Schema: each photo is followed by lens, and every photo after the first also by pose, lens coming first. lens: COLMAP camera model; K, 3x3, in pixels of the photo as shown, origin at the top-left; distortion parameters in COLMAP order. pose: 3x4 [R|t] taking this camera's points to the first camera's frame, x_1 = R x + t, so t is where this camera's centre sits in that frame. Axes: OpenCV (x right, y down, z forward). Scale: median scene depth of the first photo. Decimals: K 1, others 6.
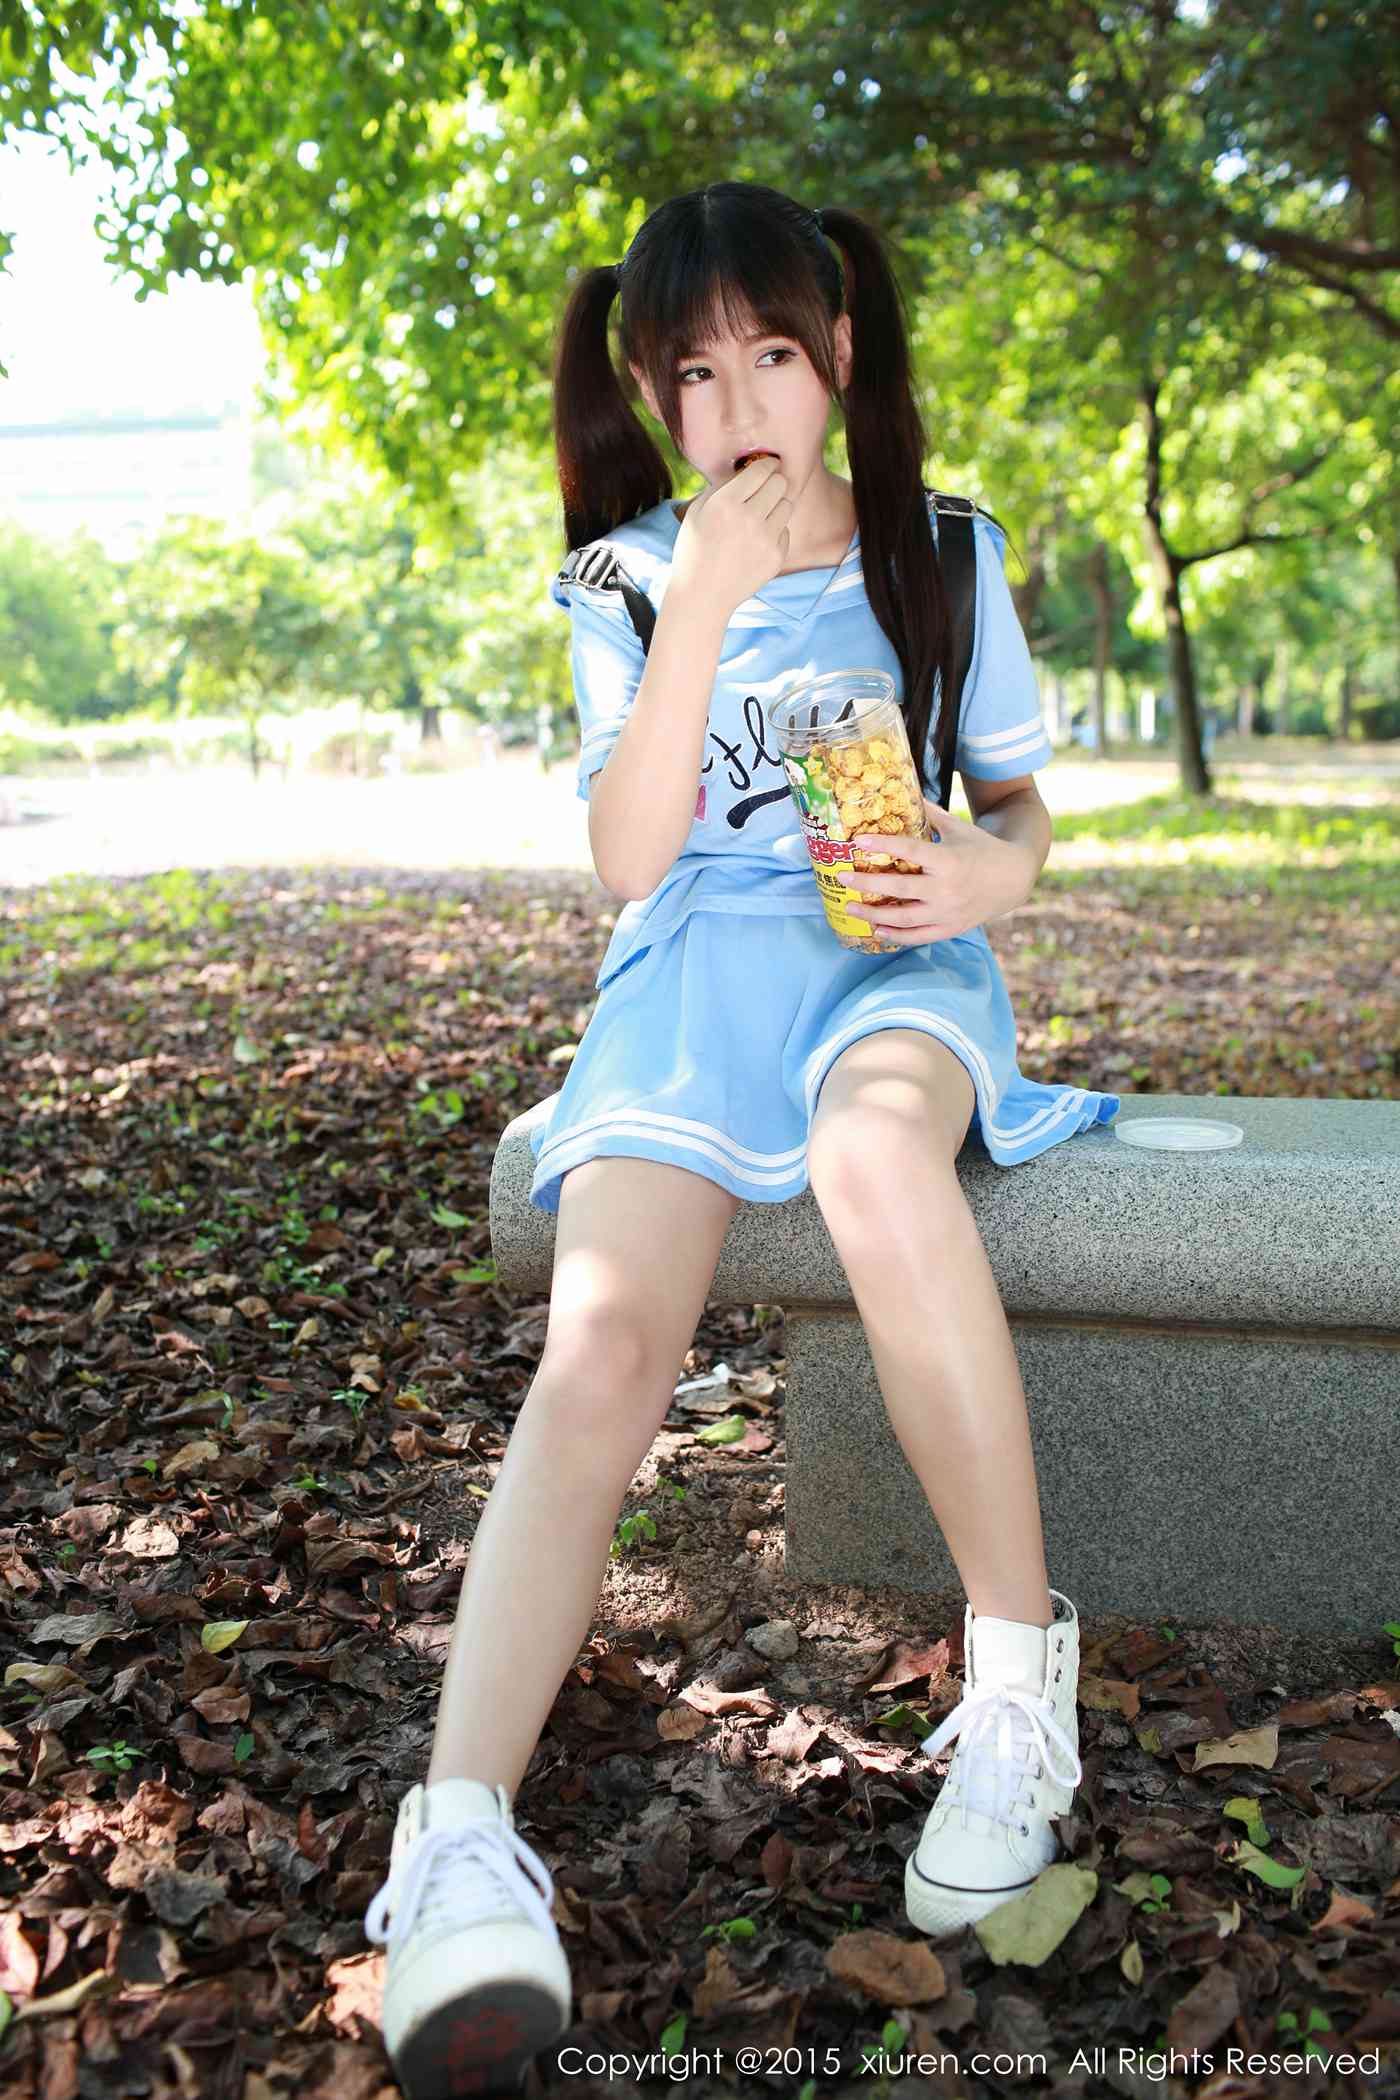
lens RADIAL K [[2032.5, 0, 693.2], [0, 2032.5, 1042.0], [0, 0, 1]] dist [-0.103934, 0.140926]
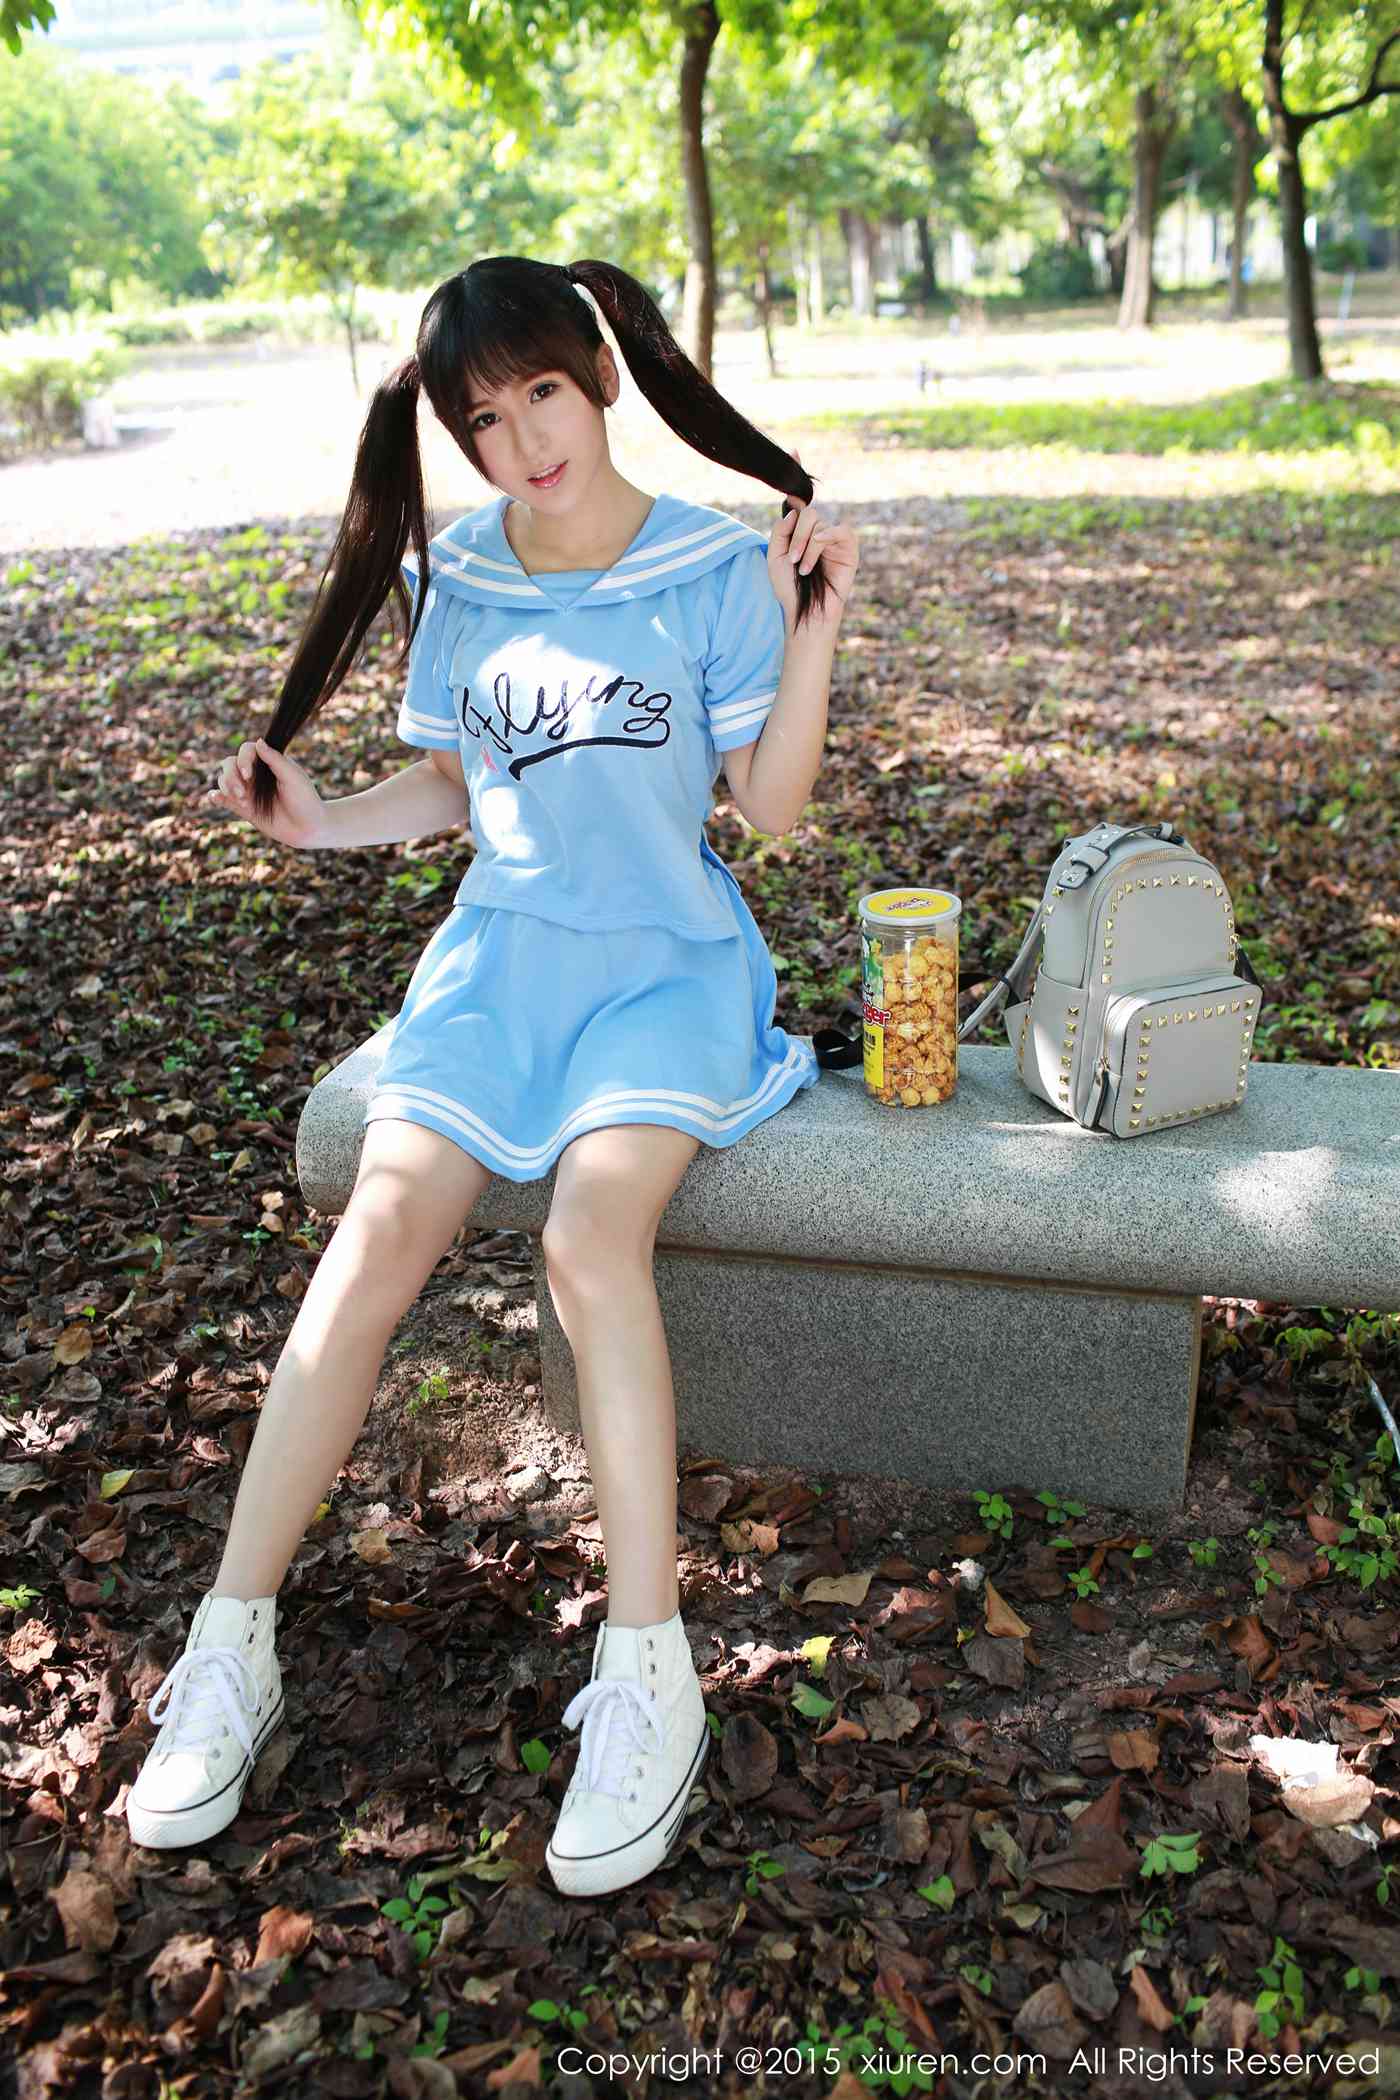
lens RADIAL K [[2027.5, 0, 695.7], [0, 2027.5, 1042.1], [0, 0, 1]] dist [-0.104042, 0.143225]
pose [[0.997148, -0.010882, -0.074688, 0.169804], [0.026889, 0.975843, 0.216814, -0.179090], [0.070524, -0.218204, 0.973352, -0.139313]]
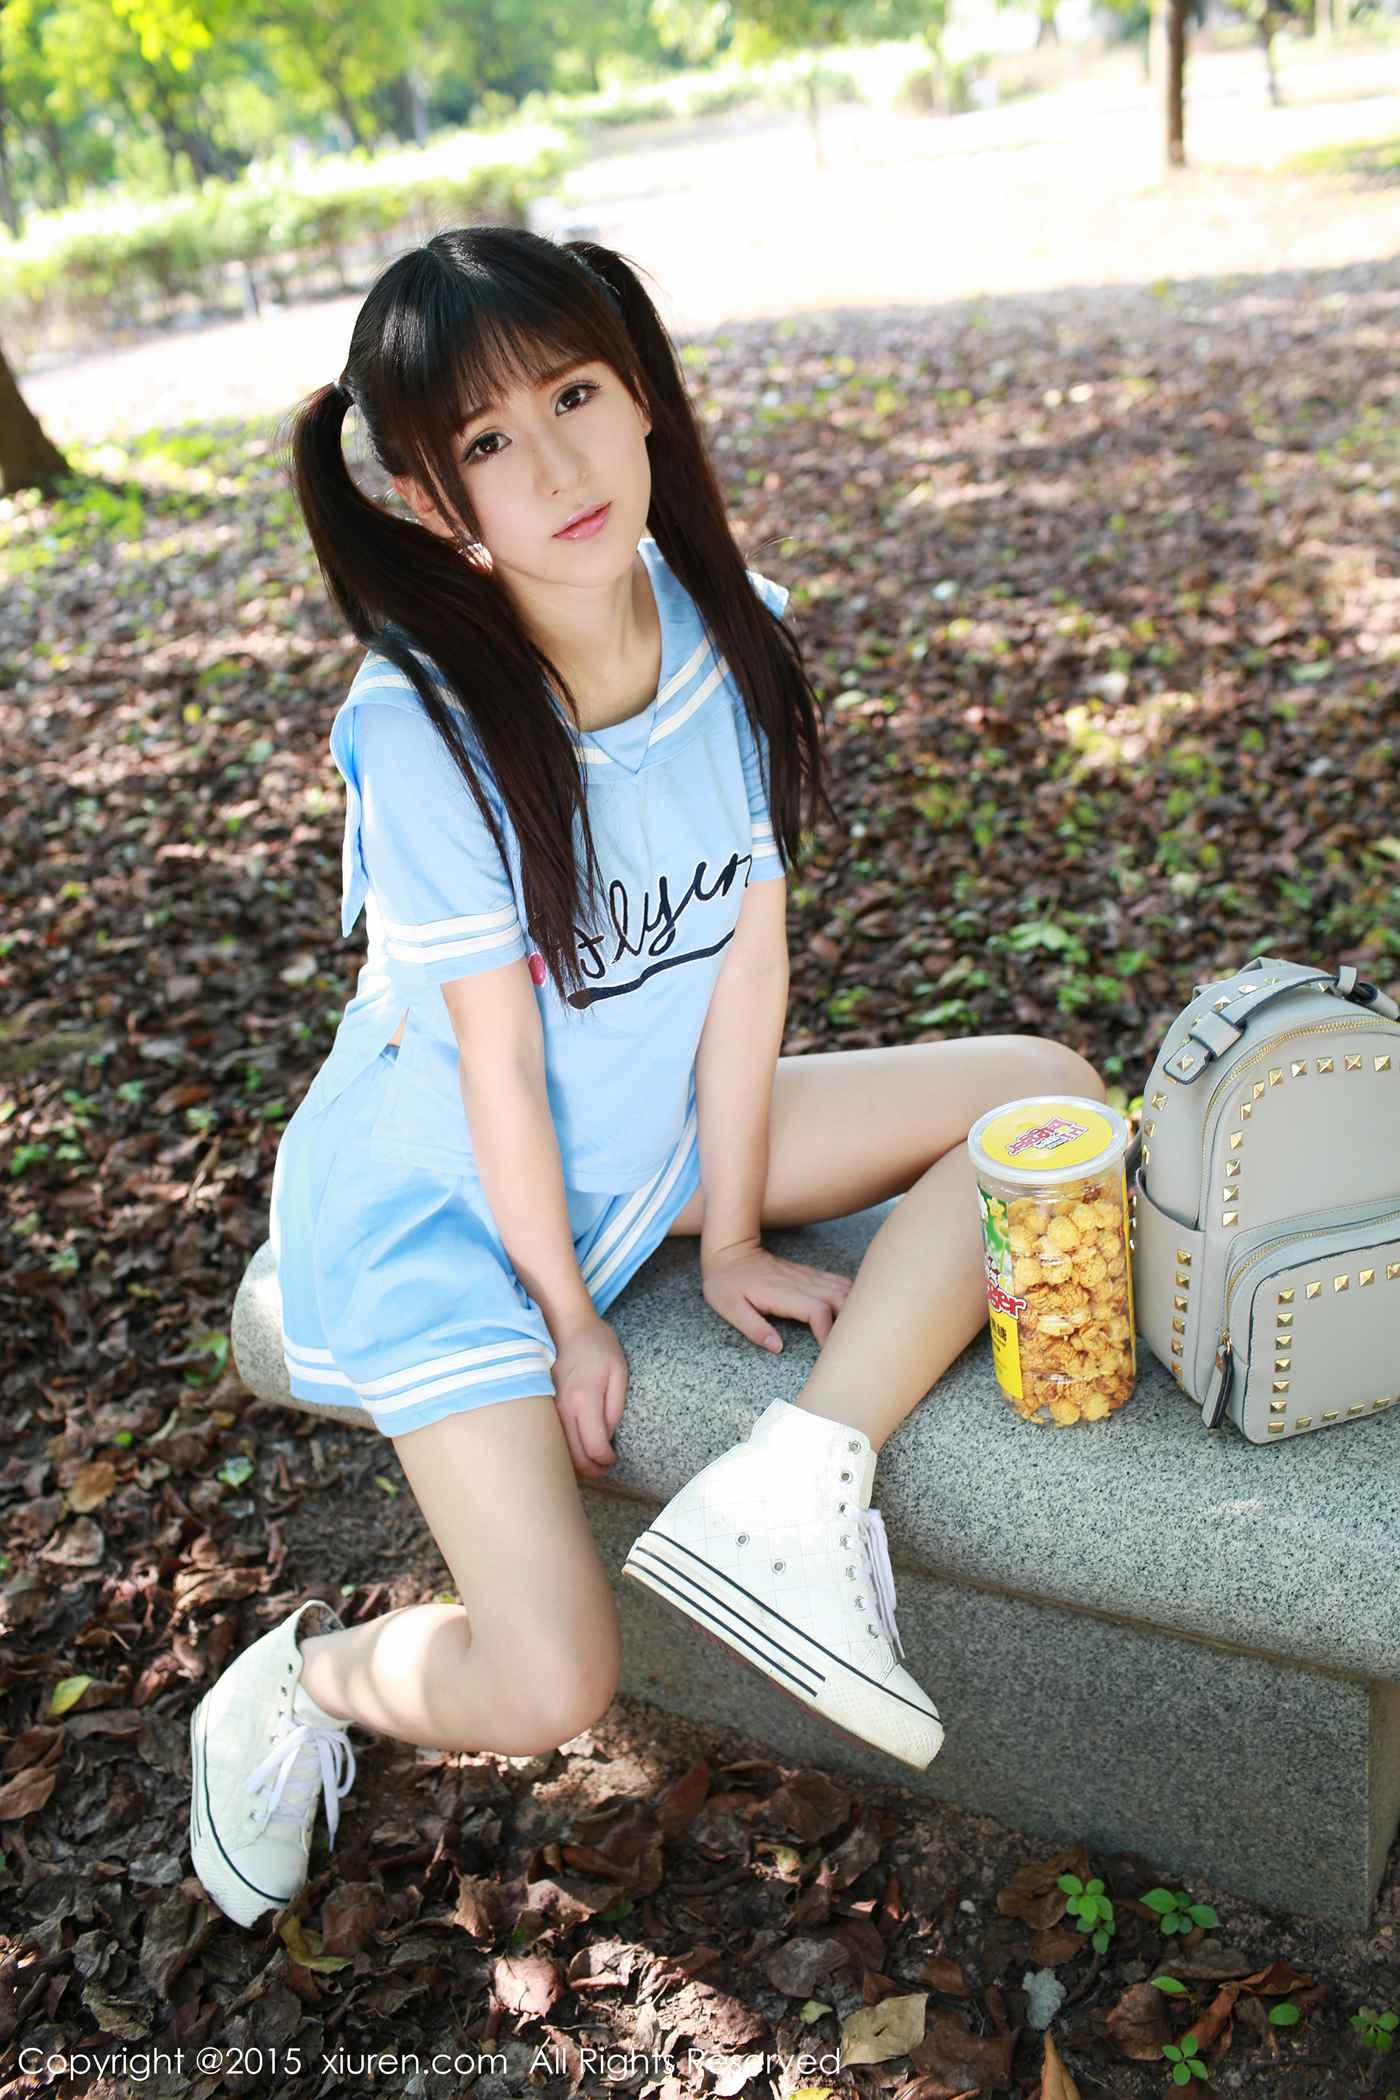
lens RADIAL K [[2032.5, 0, 693.2], [0, 2032.5, 1042.0], [0, 0, 1]] dist [-0.103934, 0.140926]
pose [[0.945079, 0.009694, -0.326699, 0.309232], [0.096481, 0.946744, 0.307194, -0.244774], [0.312278, -0.321843, 0.893812, 0.149507]]
